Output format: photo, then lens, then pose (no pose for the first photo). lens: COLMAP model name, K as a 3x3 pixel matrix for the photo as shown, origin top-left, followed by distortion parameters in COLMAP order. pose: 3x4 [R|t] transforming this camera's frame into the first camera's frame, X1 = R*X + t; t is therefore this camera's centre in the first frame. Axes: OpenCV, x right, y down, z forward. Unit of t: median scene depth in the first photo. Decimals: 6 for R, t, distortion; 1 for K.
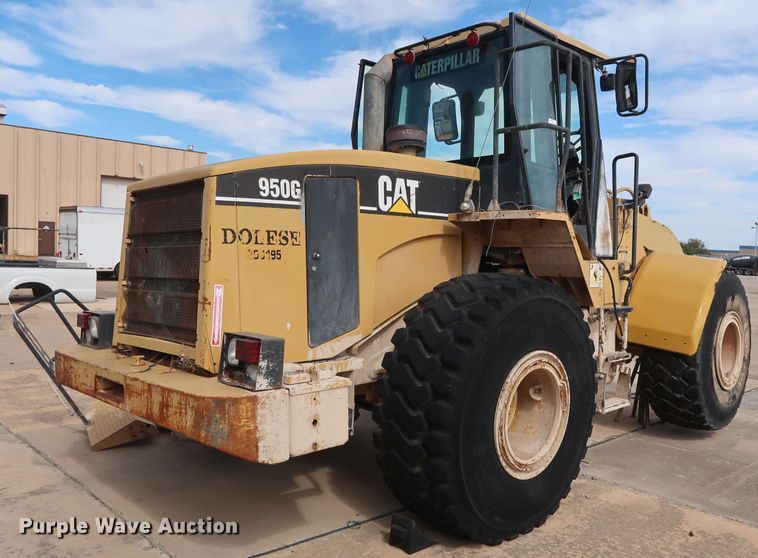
lens RADIAL K [[718.8, 0, 379.0], [0, 718.8, 279.0], [0, 0, 1]] dist [-0.004137, 0.014600]
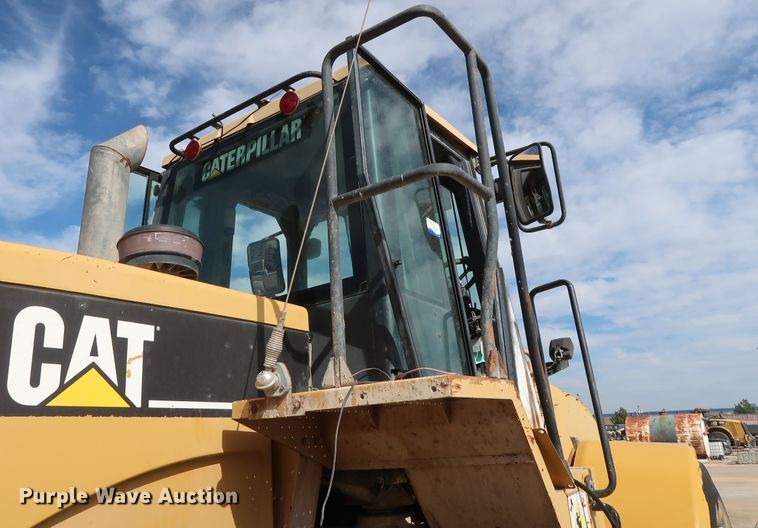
lens RADIAL K [[591.9, 0, 390.4], [0, 591.9, 248.2], [0, 0, 1]] dist [-0.028330, -0.000584]
pose [[0.971873, -0.007970, 0.235371, 0.103350], [0.088374, 0.938733, -0.333121, -0.051057], [-0.218296, 0.344552, 0.913034, 0.618945]]
